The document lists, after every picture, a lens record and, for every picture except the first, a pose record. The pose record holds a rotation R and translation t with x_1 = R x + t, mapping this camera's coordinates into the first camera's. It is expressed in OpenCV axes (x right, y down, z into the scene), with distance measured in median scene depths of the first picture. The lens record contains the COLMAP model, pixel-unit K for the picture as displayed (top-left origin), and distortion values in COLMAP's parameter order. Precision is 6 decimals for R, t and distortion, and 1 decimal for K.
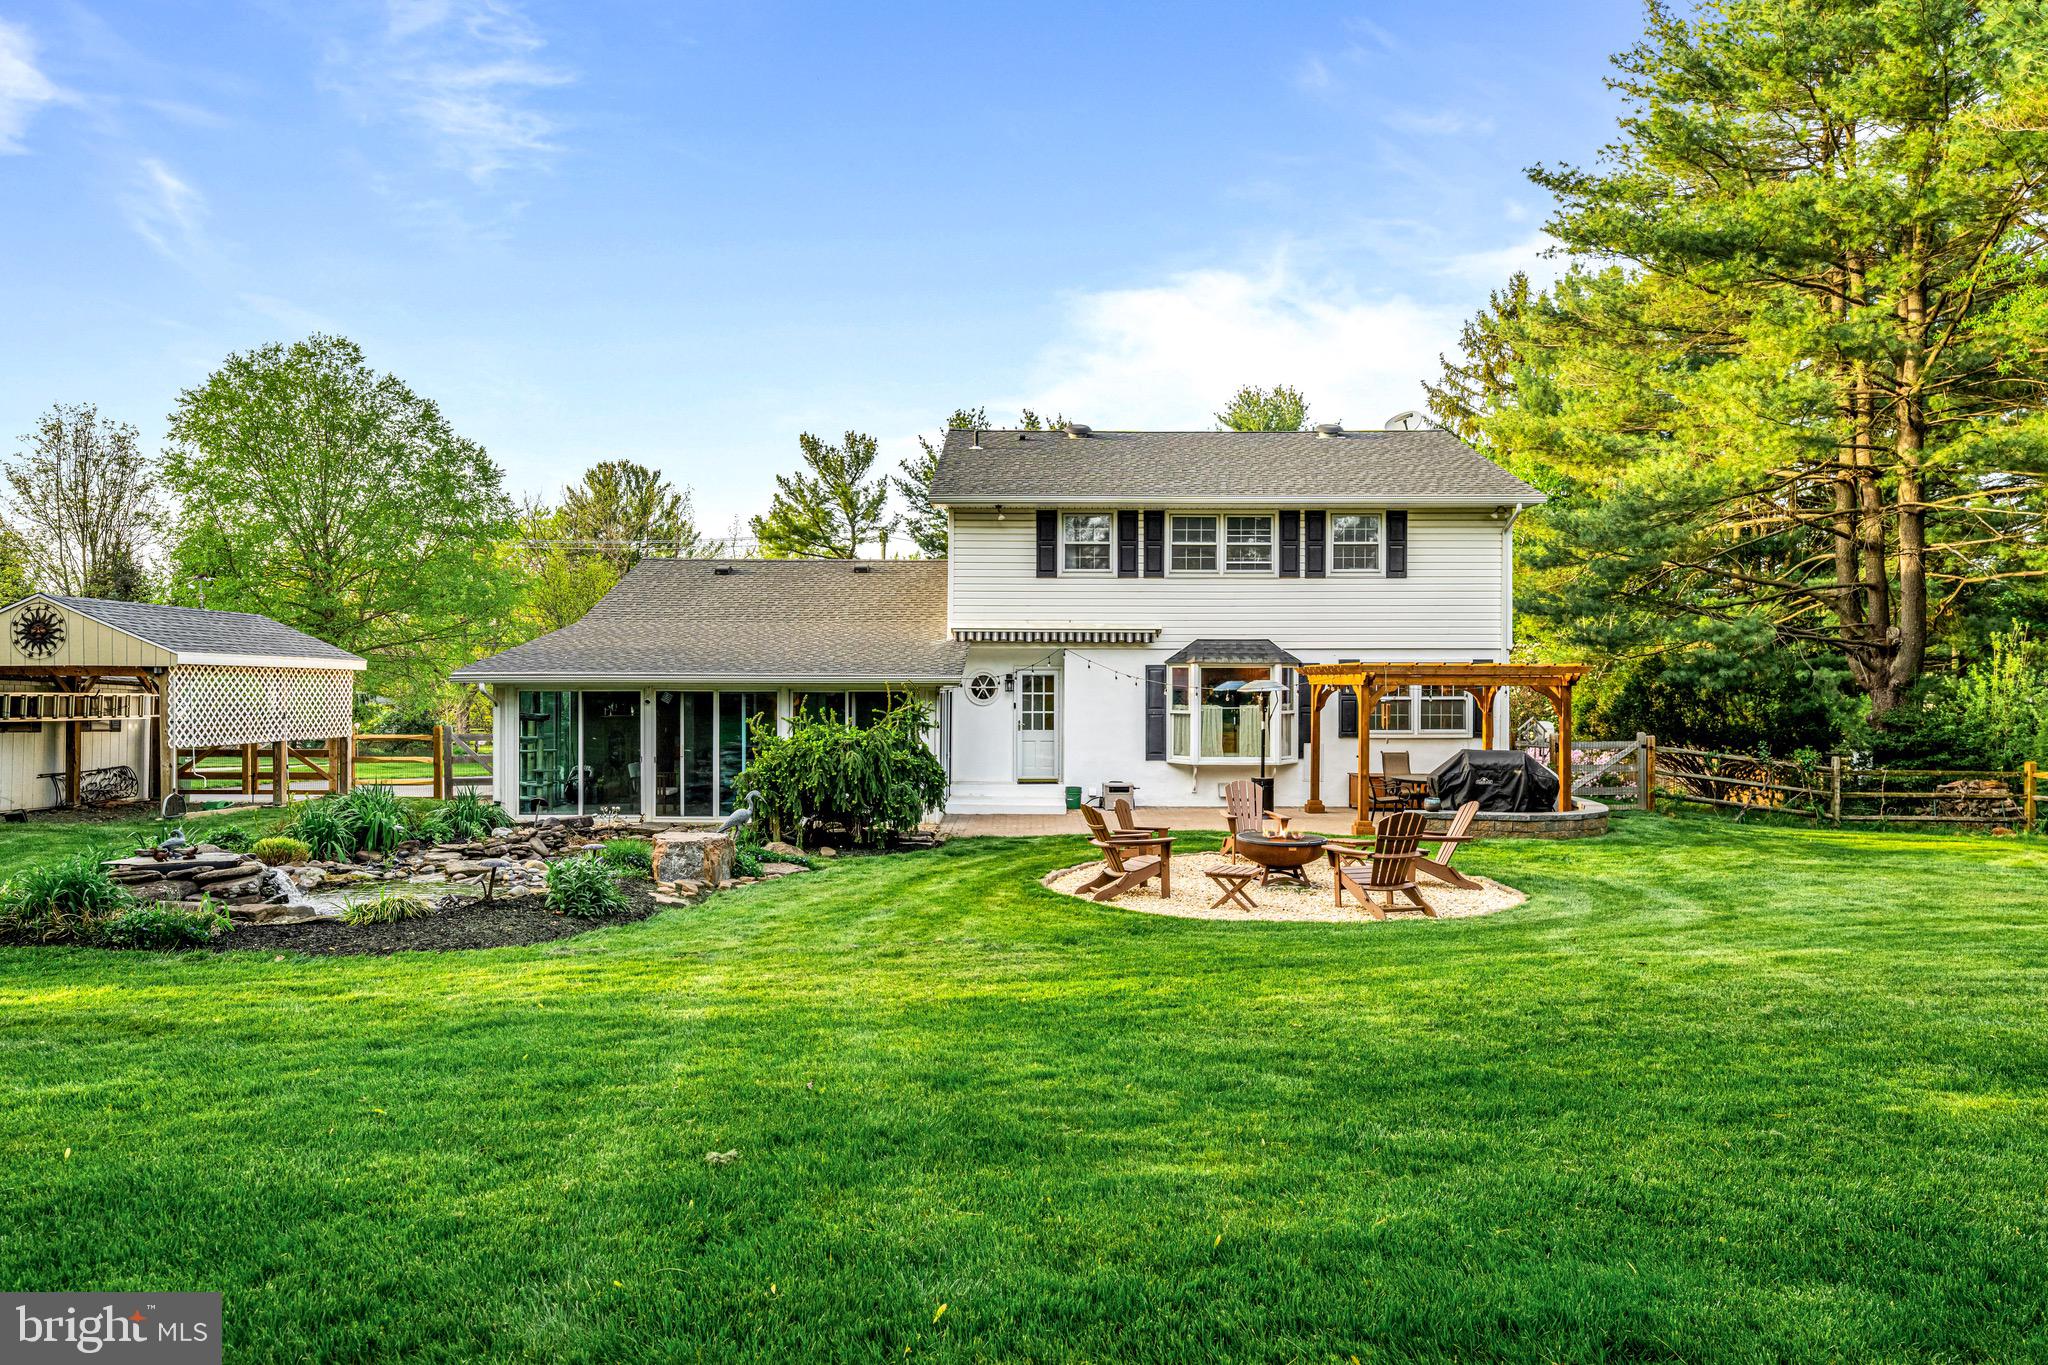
lens RADIAL K [[1208.0, 0, 1034.9], [0, 1208.0, 680.3], [0, 0, 1]] dist [0.005673, 0.000456]
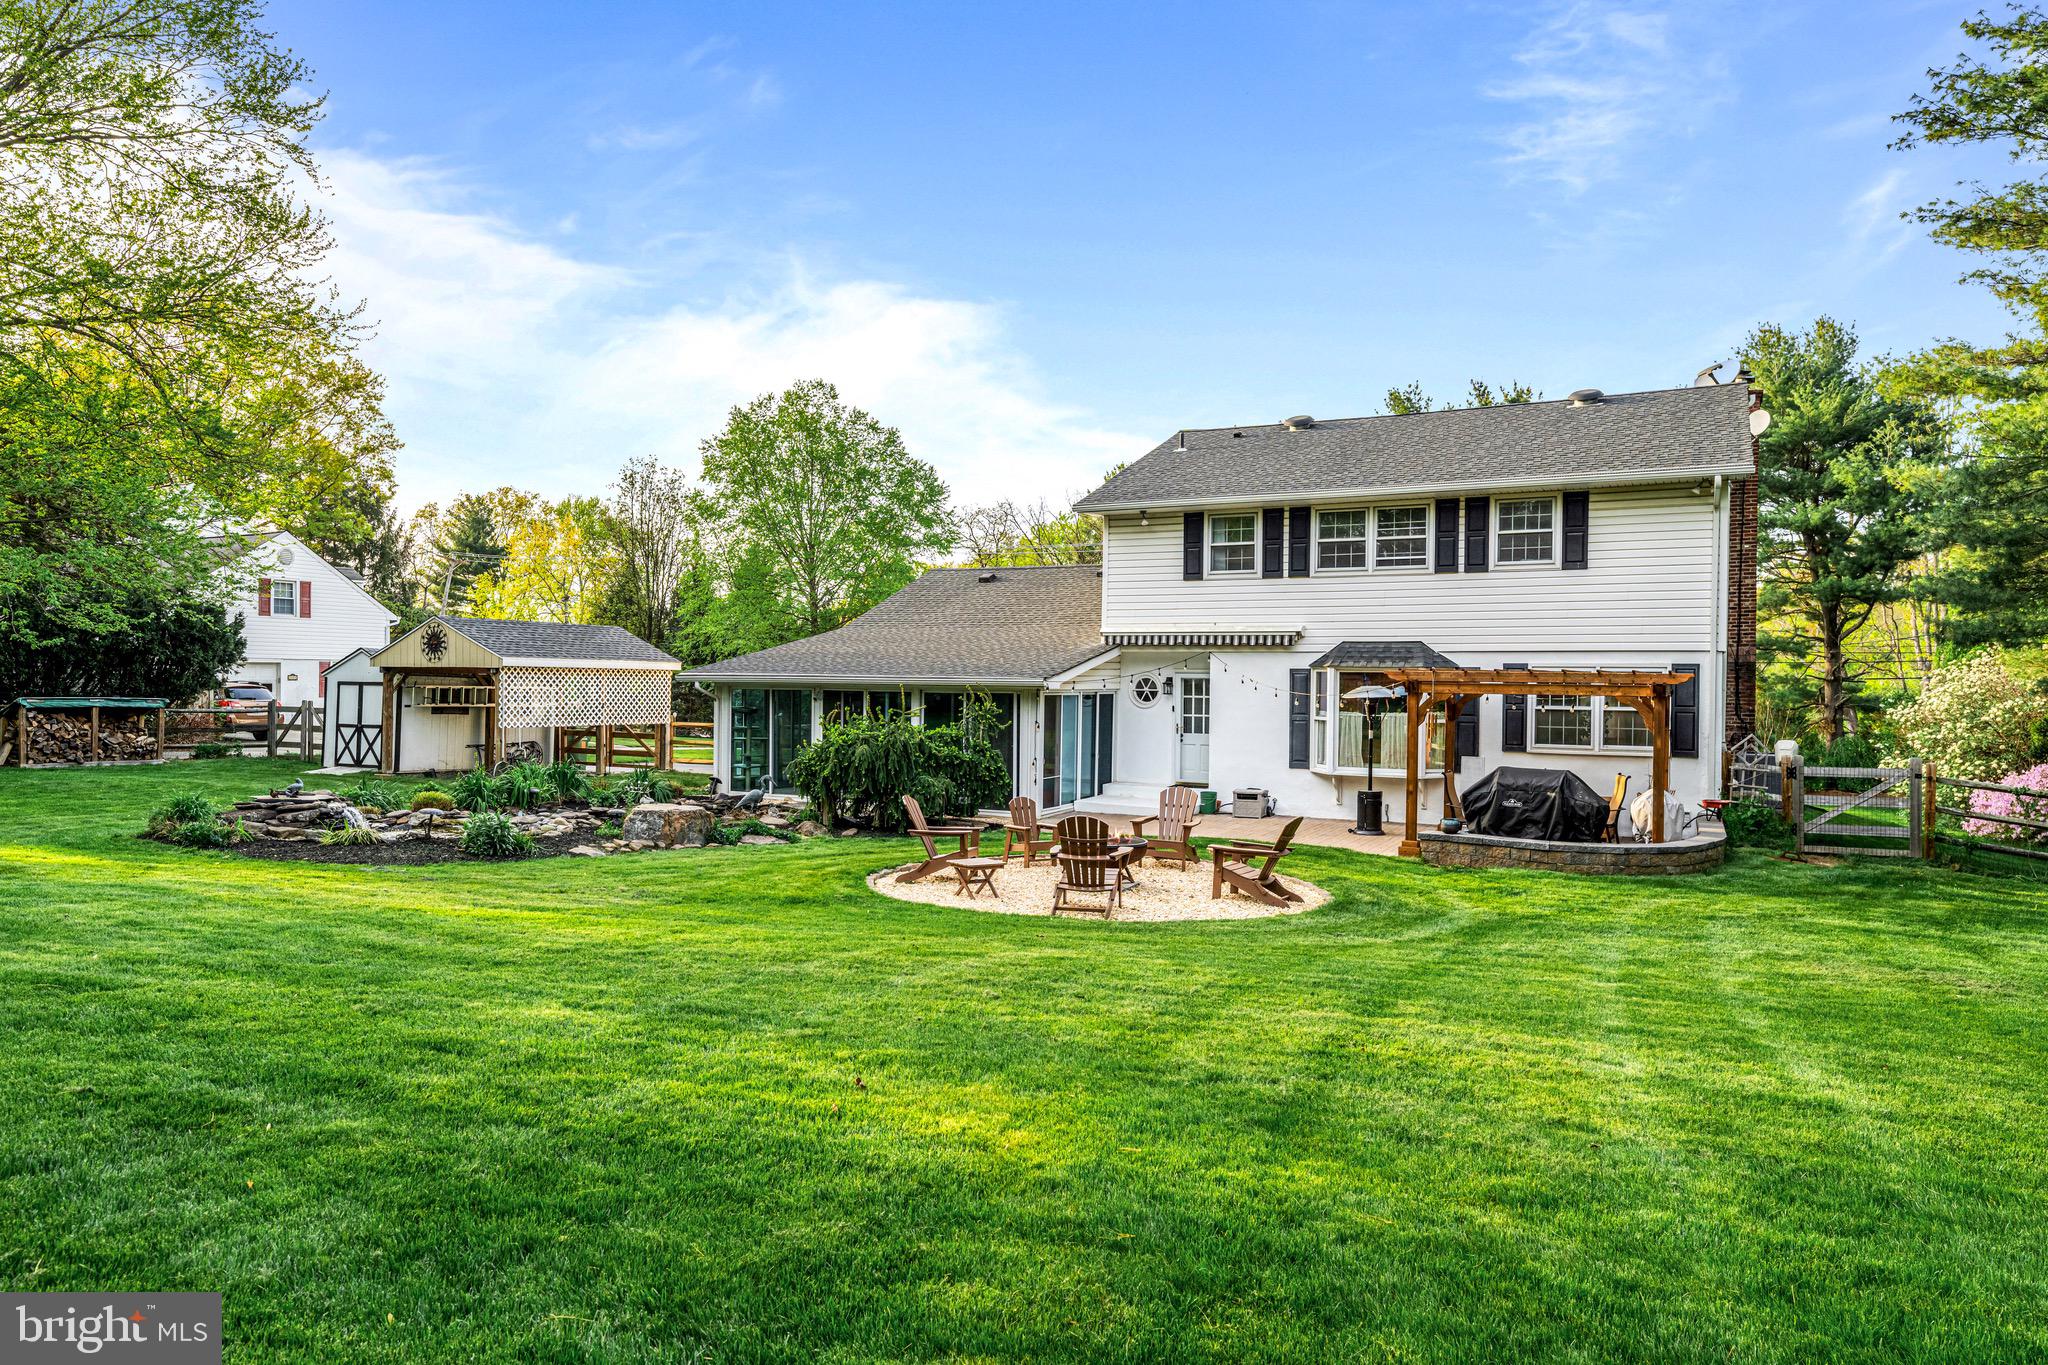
lens RADIAL K [[1295.4, 0, 1031.2], [0, 1295.4, 669.5], [0, 0, 1]] dist [0.005553, -0.000924]
pose [[0.884368, 0.004589, -0.466768, 0.389602], [-0.007926, 0.999955, -0.005185, -0.005077], [0.466723, 0.008285, 0.884365, -0.003866]]
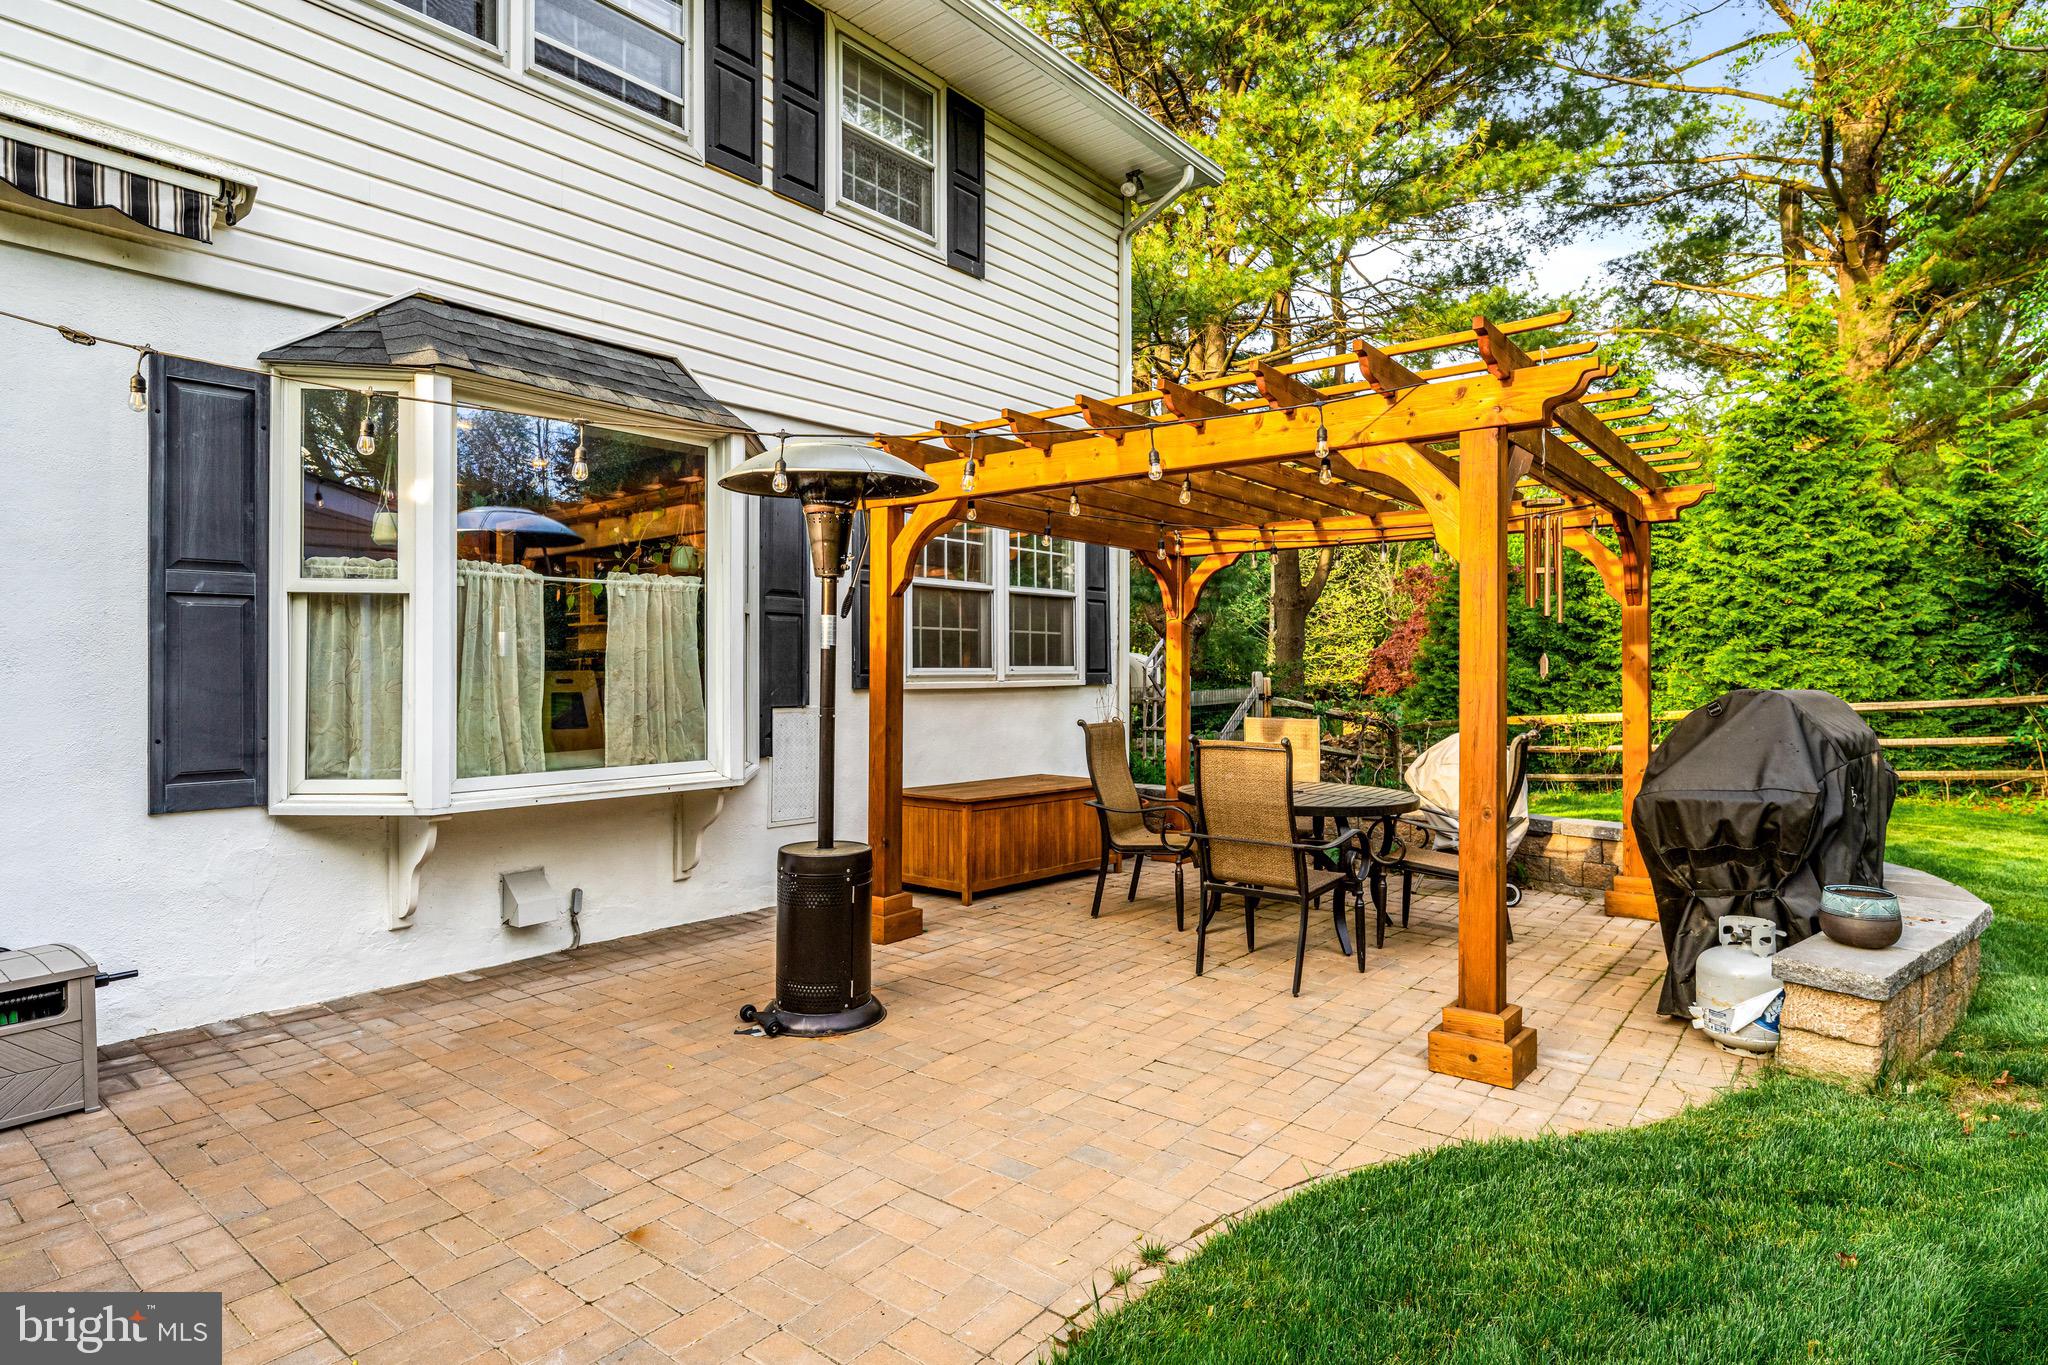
lens RADIAL K [[1113.0, 0, 1046.7], [0, 1113.0, 655.6], [0, 0, 1]] dist [0.003638, 0.000481]
pose [[0.622047, 0.007845, 0.782940, 0.038122], [0.000372, 0.999947, -0.010316, 0.040926], [-0.782979, 0.006708, 0.622011, 0.761492]]
